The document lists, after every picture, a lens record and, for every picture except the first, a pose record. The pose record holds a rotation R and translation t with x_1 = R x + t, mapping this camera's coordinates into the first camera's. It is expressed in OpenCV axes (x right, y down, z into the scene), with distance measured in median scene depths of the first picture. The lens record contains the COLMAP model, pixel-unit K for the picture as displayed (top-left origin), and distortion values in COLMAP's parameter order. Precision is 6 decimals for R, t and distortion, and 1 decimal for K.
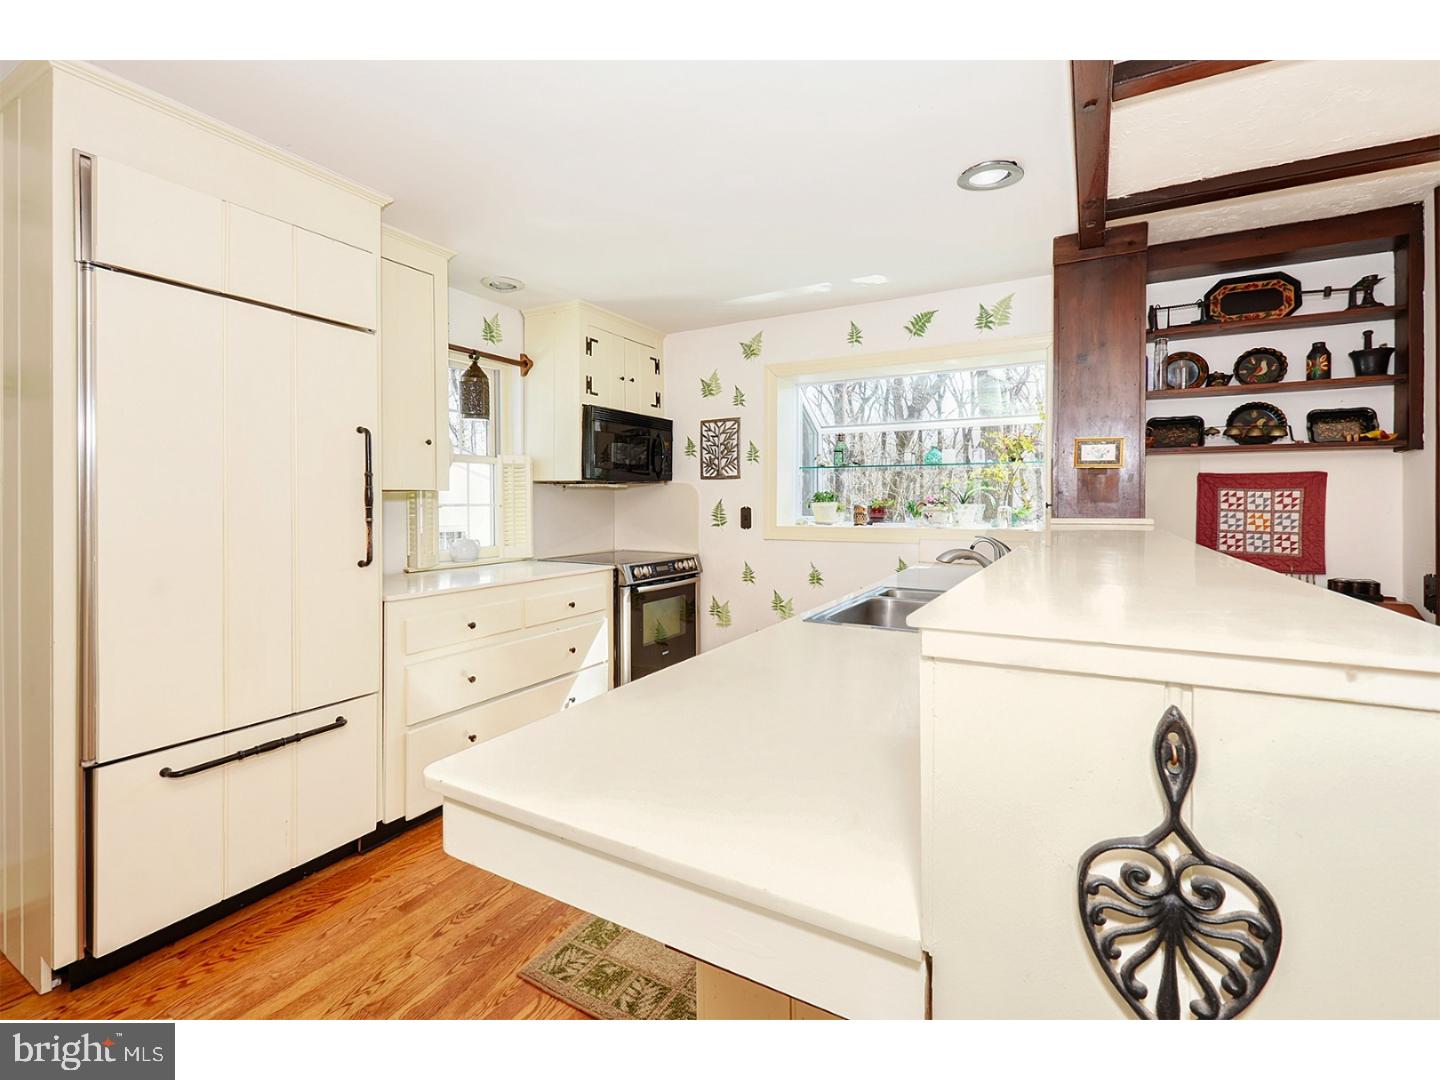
lens RADIAL K [[657.4, 0, 742.8], [0, 657.4, 505.0], [0, 0, 1]] dist [0.002985, -0.001221]
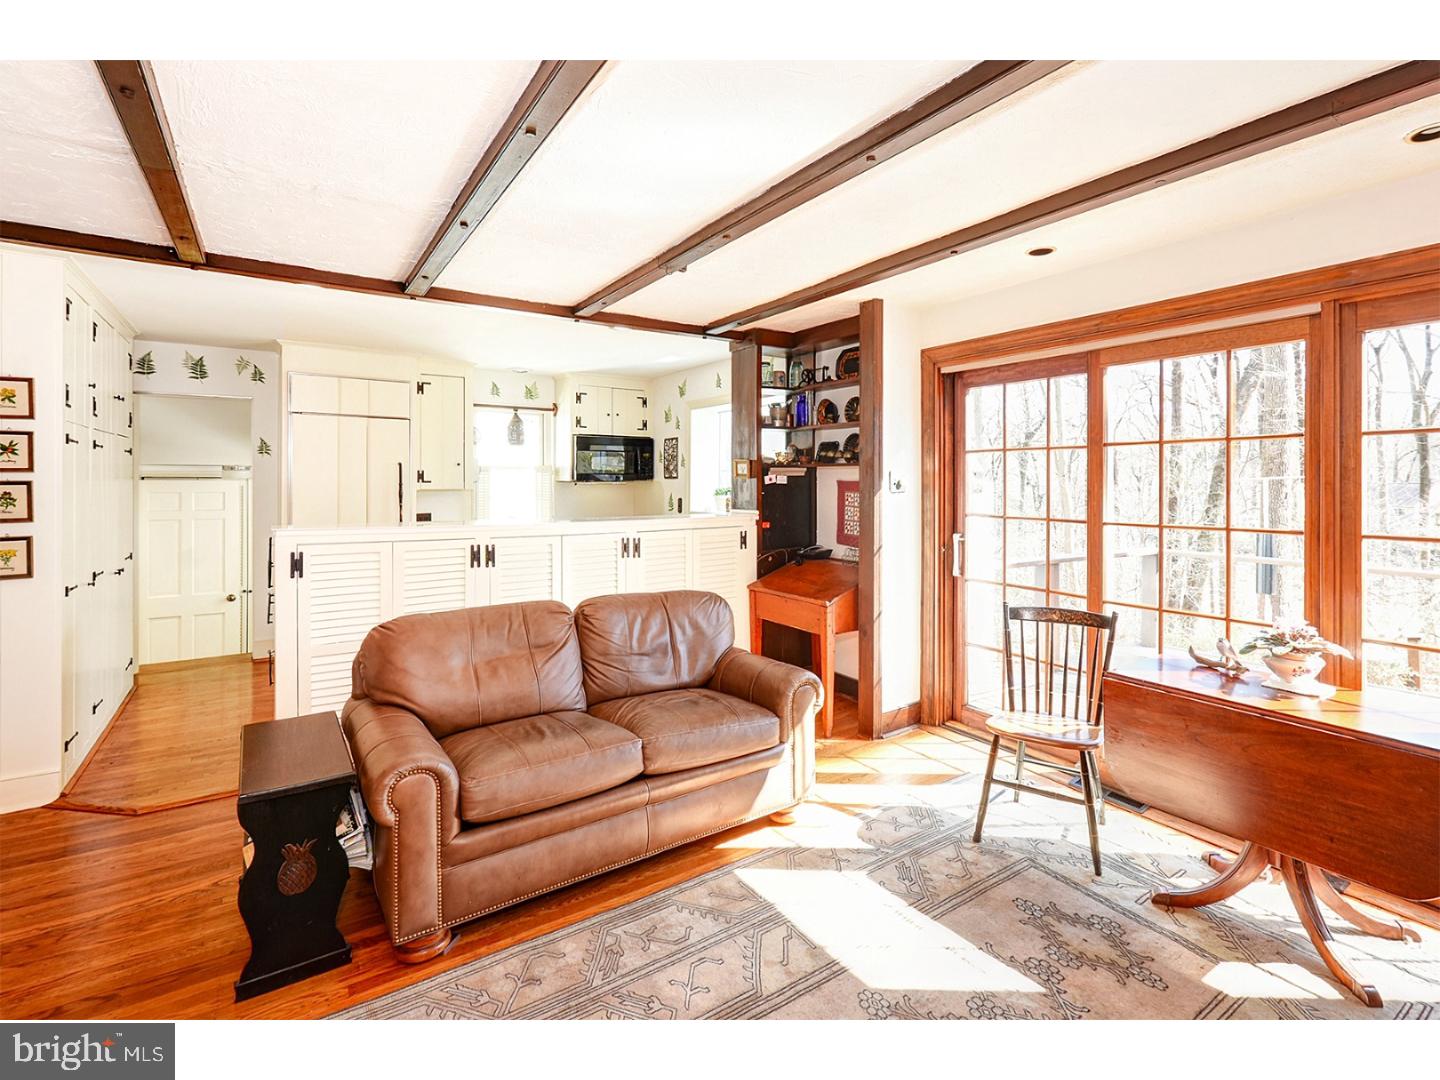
lens RADIAL K [[716.3, 0, 775.9], [0, 716.3, 481.9], [0, 0, 1]] dist [-0.003794, -0.000315]
pose [[0.905152, 0.001599, -0.425085, 0.871617], [-0.006052, 0.999940, -0.009125, -0.019775], [0.425045, 0.010832, 0.905107, -0.354939]]
